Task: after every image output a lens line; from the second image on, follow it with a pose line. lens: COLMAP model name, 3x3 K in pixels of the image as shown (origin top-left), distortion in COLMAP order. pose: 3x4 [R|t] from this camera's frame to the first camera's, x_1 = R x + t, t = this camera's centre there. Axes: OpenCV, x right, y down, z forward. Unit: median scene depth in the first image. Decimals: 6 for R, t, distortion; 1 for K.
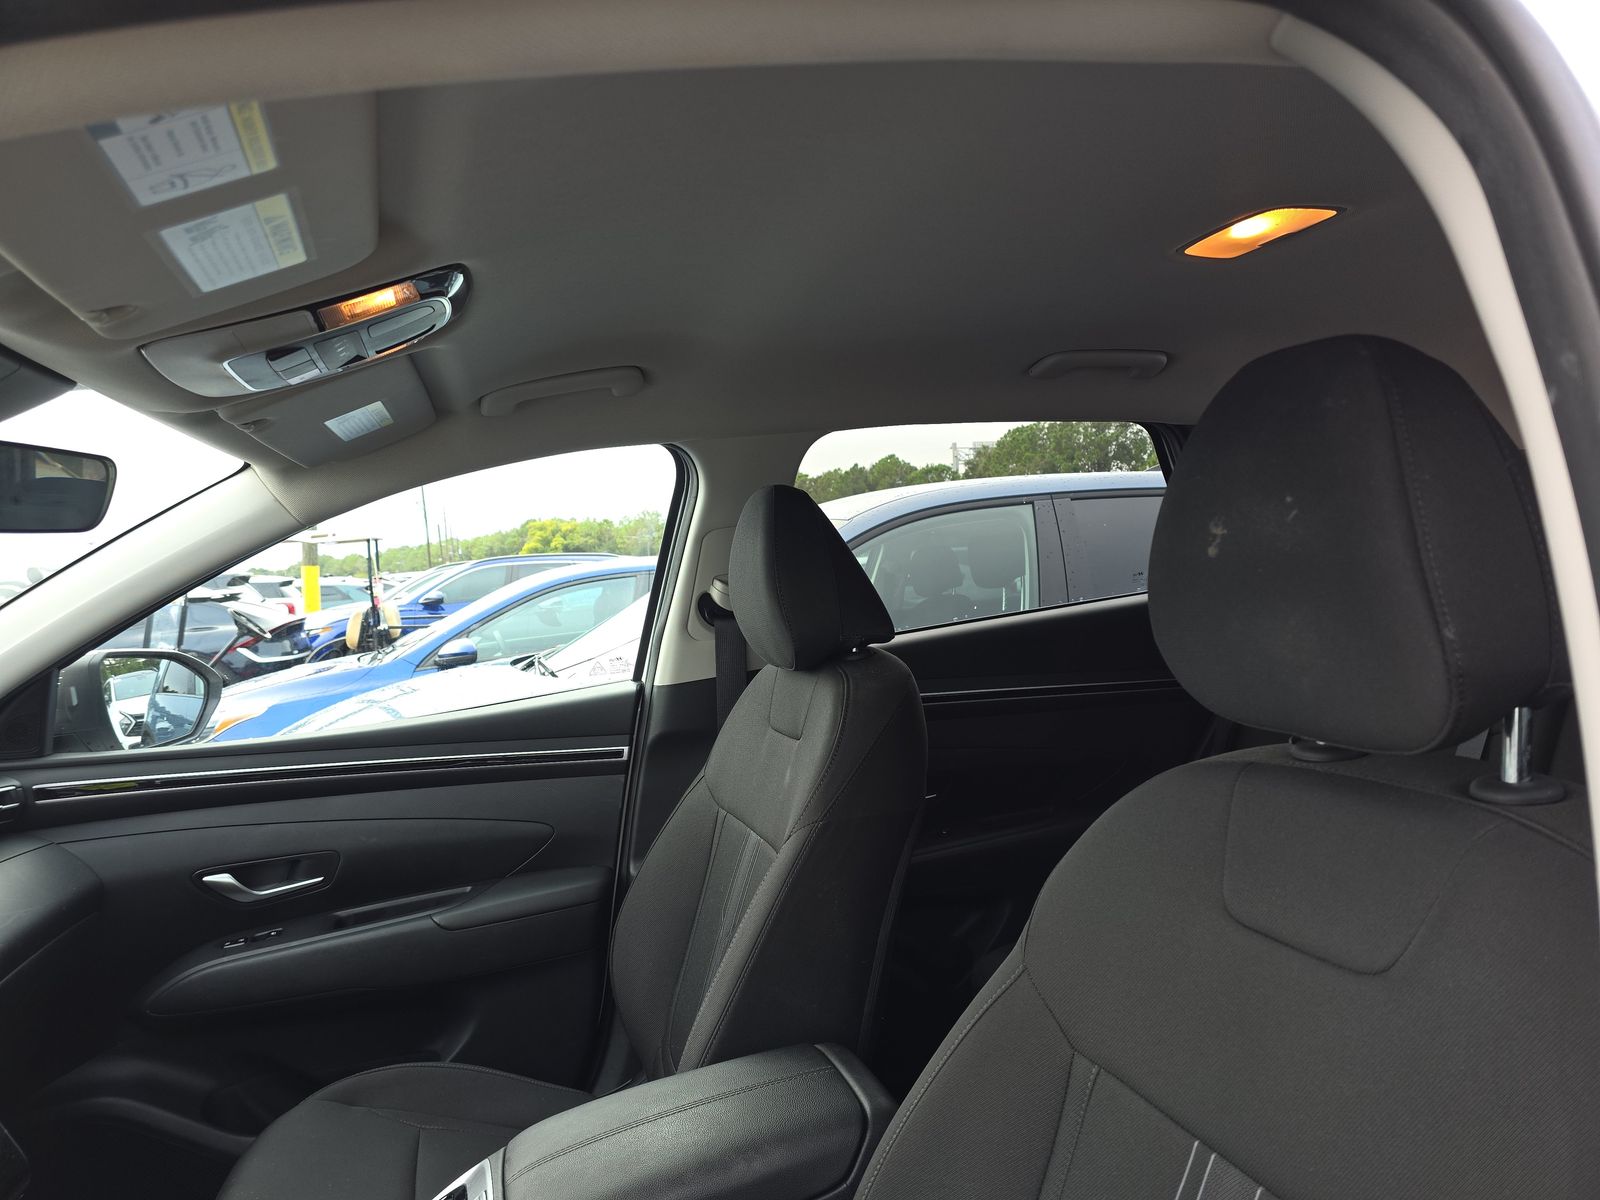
lens RADIAL K [[1072.0, 0, 819.6], [0, 1072.0, 599.7], [0, 0, 1]] dist [0.060669, -0.074192]
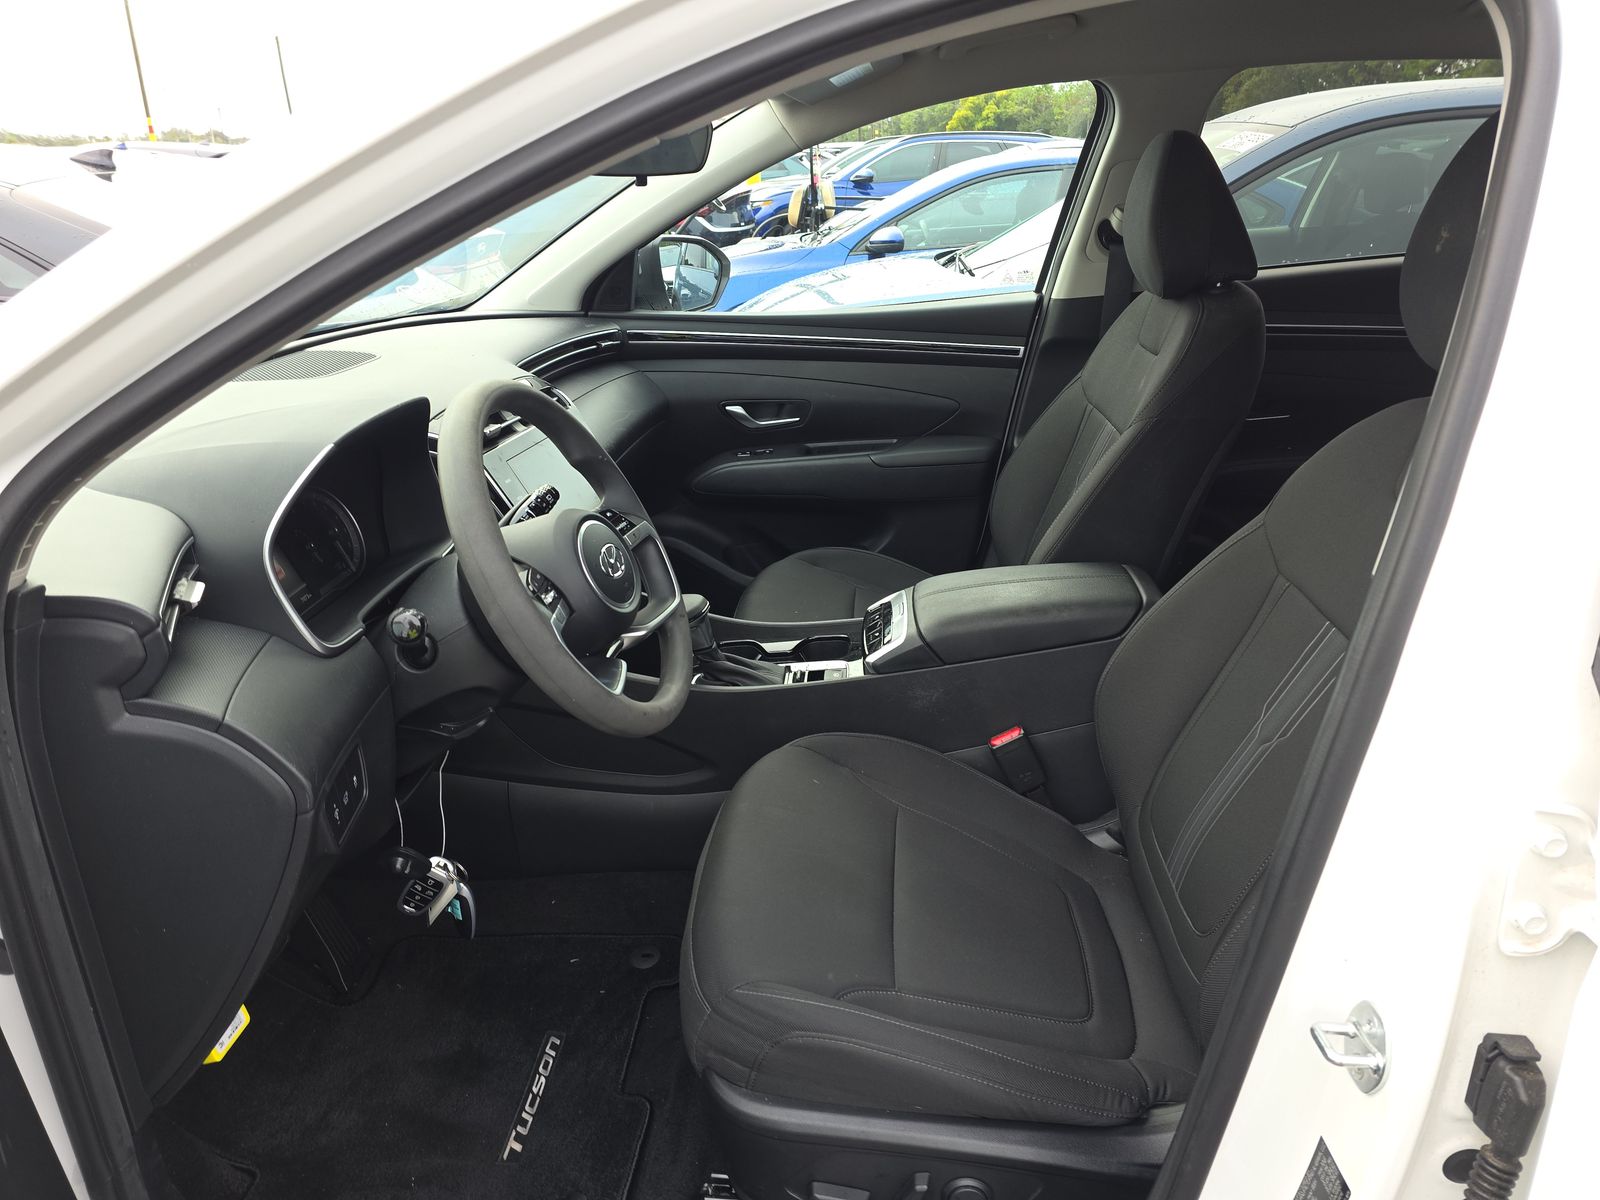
lens RADIAL K [[1072.0, 0, 819.6], [0, 1072.0, 599.7], [0, 0, 1]] dist [0.060669, -0.074192]
pose [[0.927762, 0.181845, -0.325868, 0.062358], [-0.052411, 0.928077, 0.368682, -0.039276], [0.369473, -0.324970, 0.870565, -0.270784]]
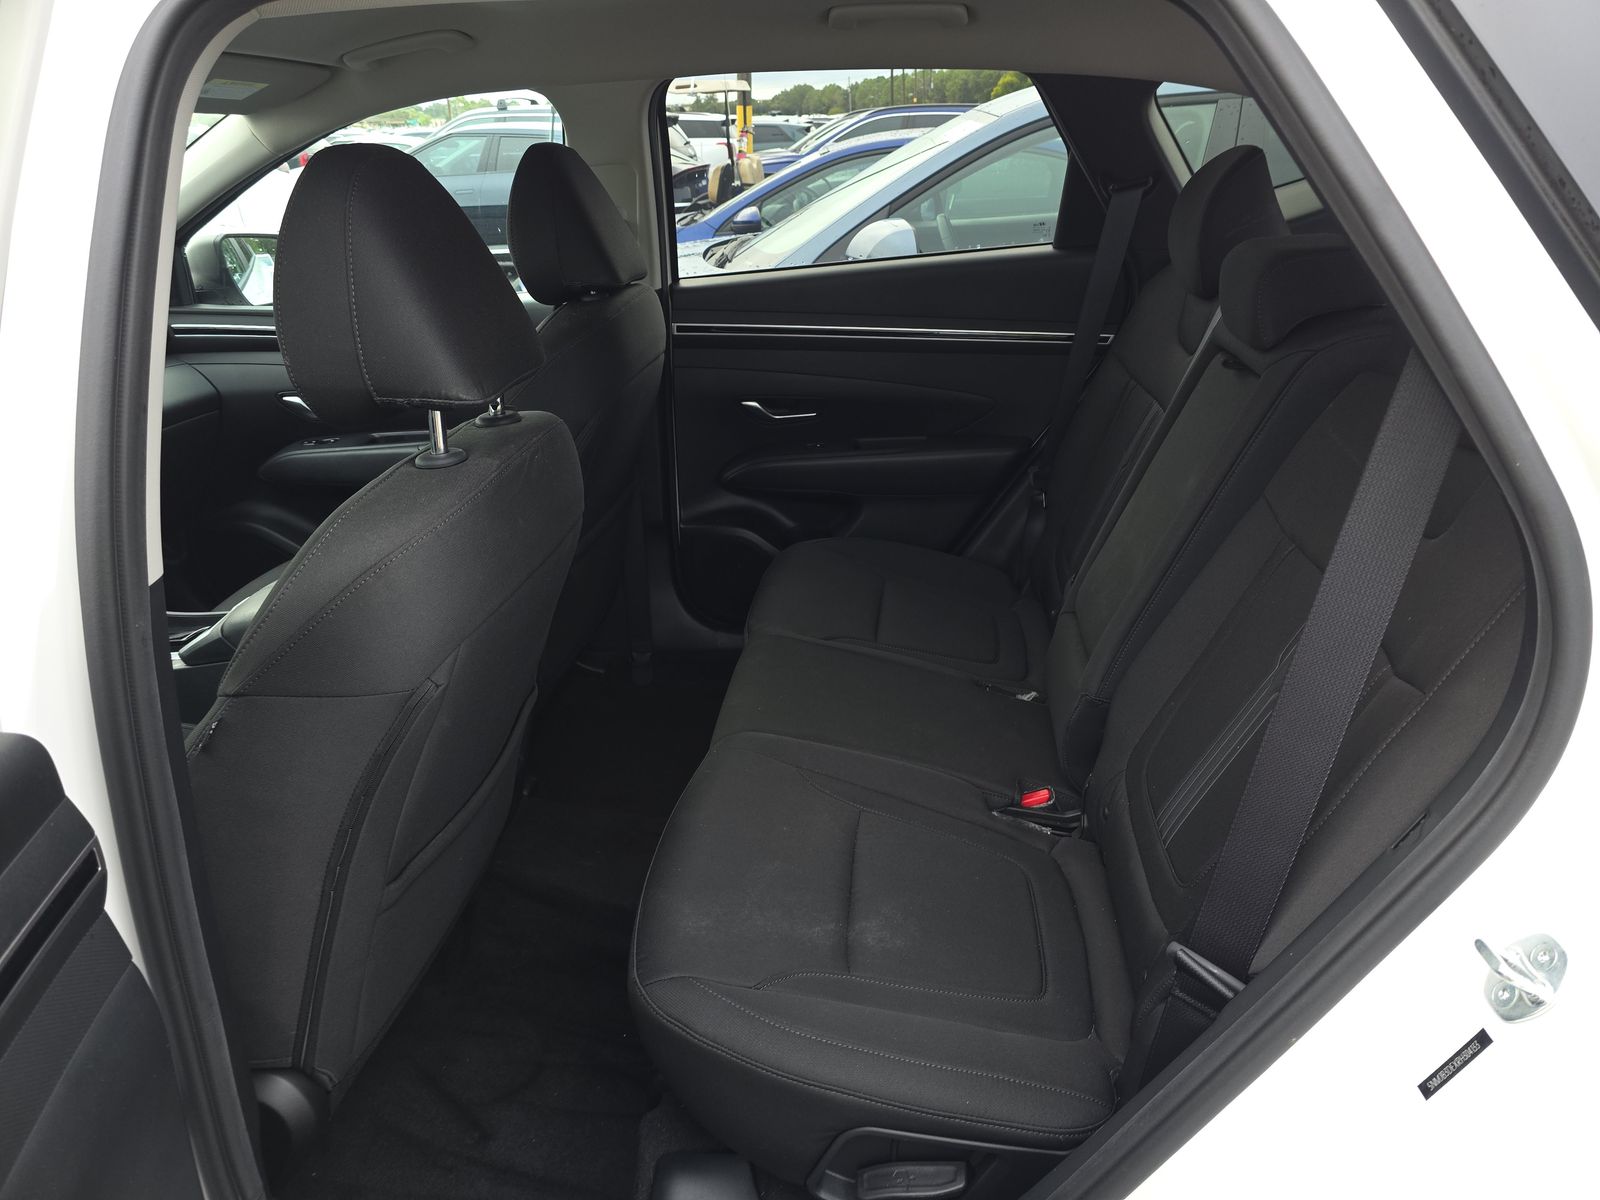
lens RADIAL K [[1072.0, 0, 819.6], [0, 1072.0, 599.7], [0, 0, 1]] dist [0.060669, -0.074192]
pose [[0.918520, 0.195529, -0.343641, 0.637923], [-0.048813, 0.918586, 0.392195, -0.107308], [0.392349, -0.343464, 0.853284, -0.096053]]
